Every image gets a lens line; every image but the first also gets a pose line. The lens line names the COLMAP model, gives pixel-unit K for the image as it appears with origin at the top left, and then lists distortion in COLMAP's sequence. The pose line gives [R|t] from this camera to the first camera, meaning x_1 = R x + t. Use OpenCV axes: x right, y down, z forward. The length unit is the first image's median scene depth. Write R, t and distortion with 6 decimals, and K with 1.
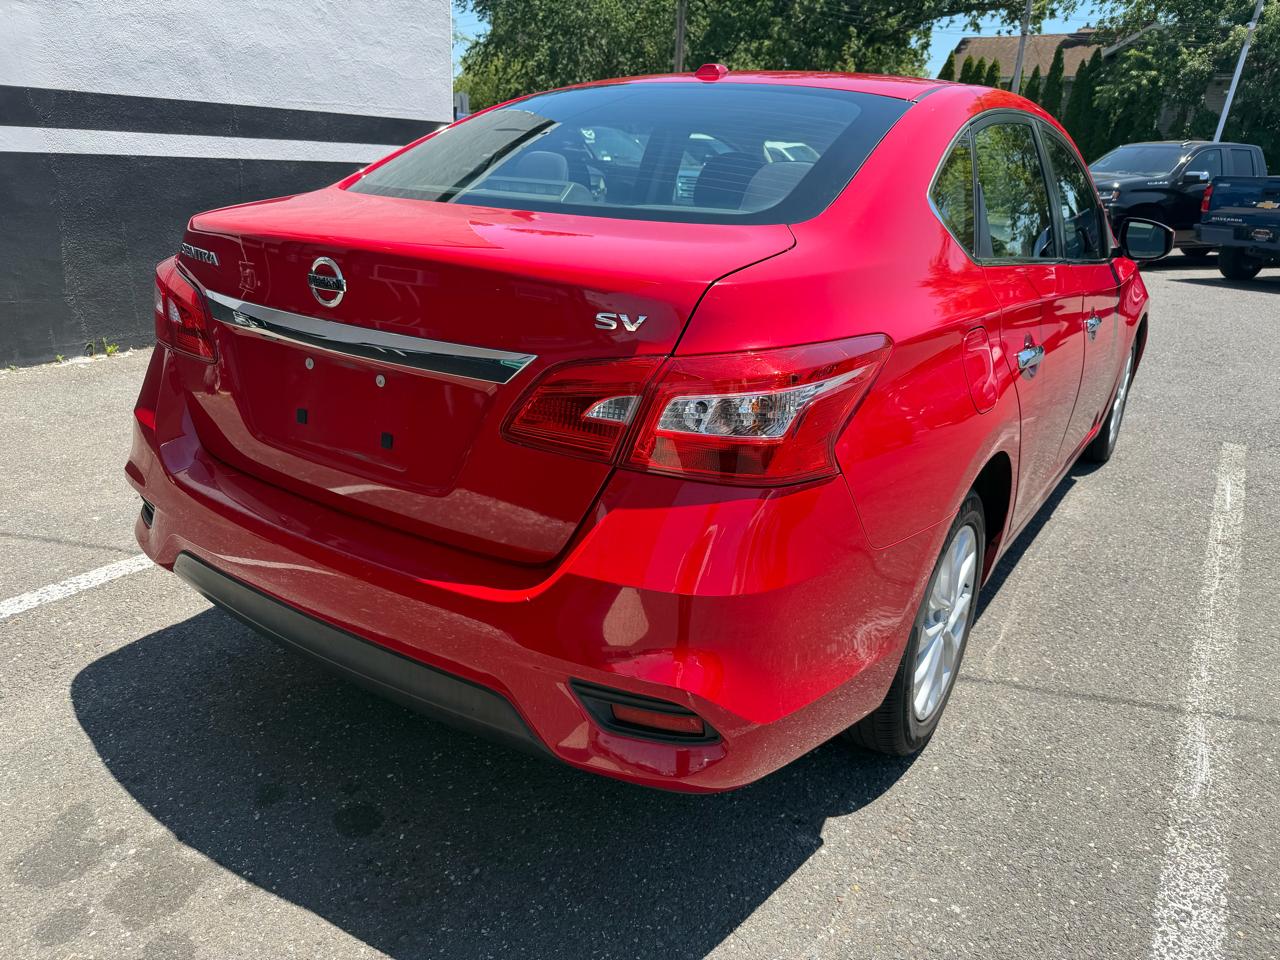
lens RADIAL K [[887.4, 0, 641.6], [0, 887.4, 499.3], [0, 0, 1]] dist [-0.002005, 0.000596]
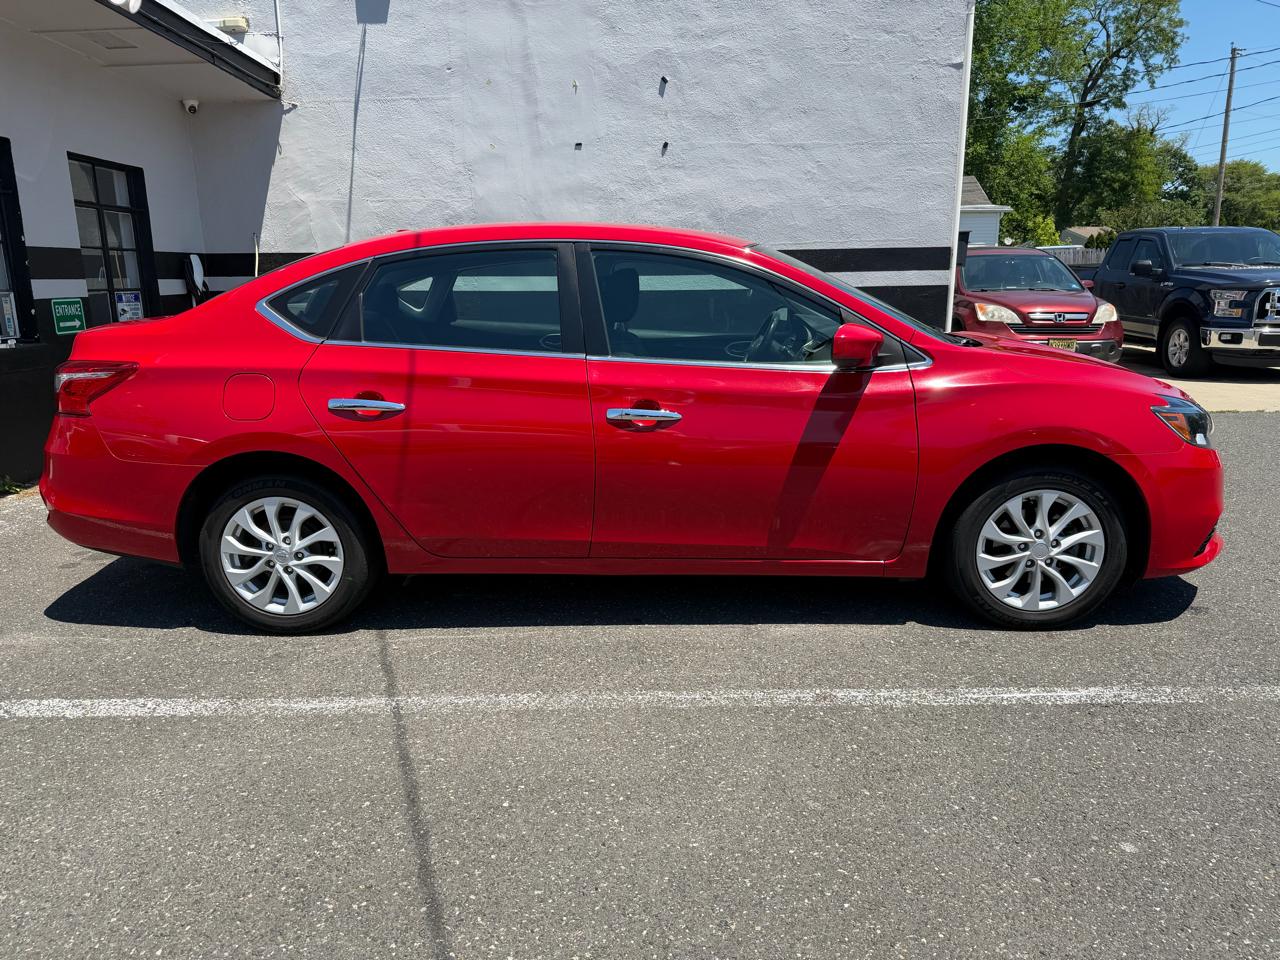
lens RADIAL K [[889.4, 0, 637.0], [0, 889.4, 507.3], [0, 0, 1]] dist [0.066311, -0.121232]
pose [[0.535677, 0.166581, -0.827829, 0.653838], [-0.270523, 0.962533, 0.018635, -0.048292], [0.799917, 0.213965, 0.560671, 0.188930]]
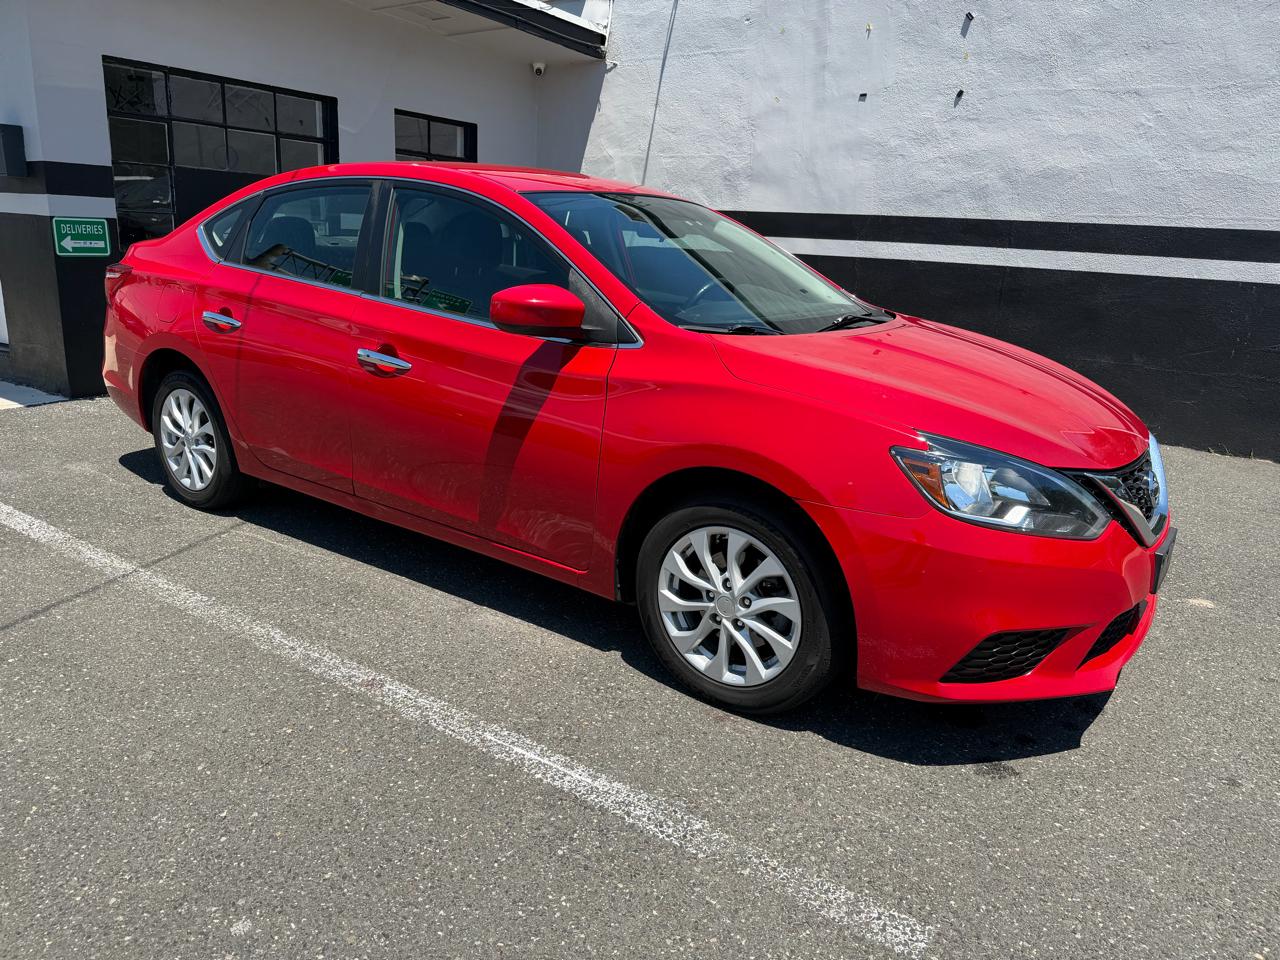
lens RADIAL K [[884.1, 0, 638.0], [0, 884.1, 511.0], [0, 0, 1]] dist [0.004505, -0.020723]
pose [[-0.024343, 0.260943, -0.965047, 0.717456], [-0.403412, 0.880683, 0.248307, -0.193197], [0.914695, 0.395356, 0.083829, 0.581133]]
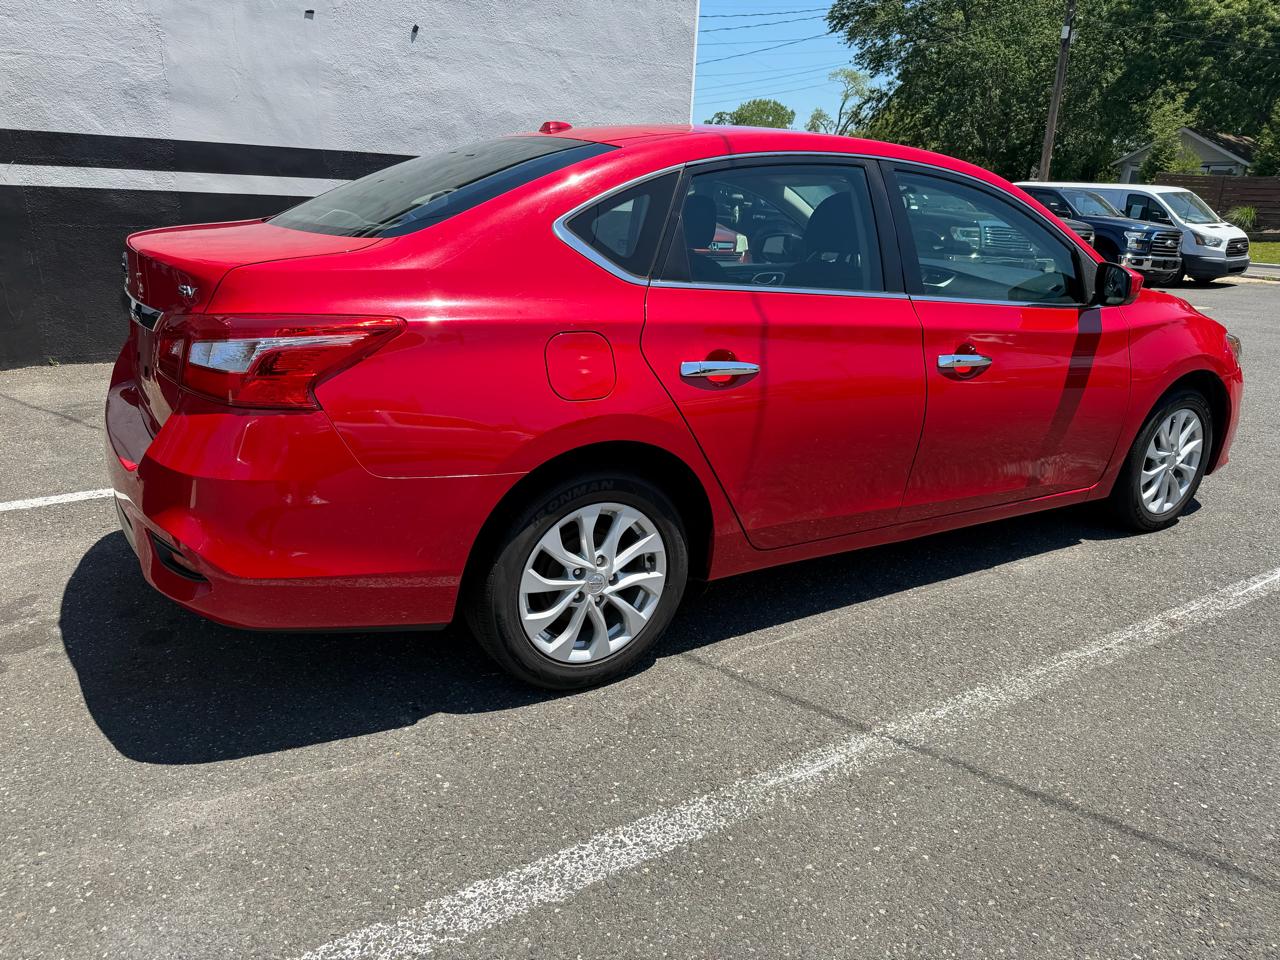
lens RADIAL K [[902.7, 0, 640.0], [0, 902.7, 480.0], [0, 0, 1]] dist [0.041435, -0.053581]
pose [[0.912283, 0.121260, -0.391198, 0.272086], [-0.151797, 0.987247, -0.047978, 0.017744], [0.380391, 0.103152, 0.919055, -0.024675]]
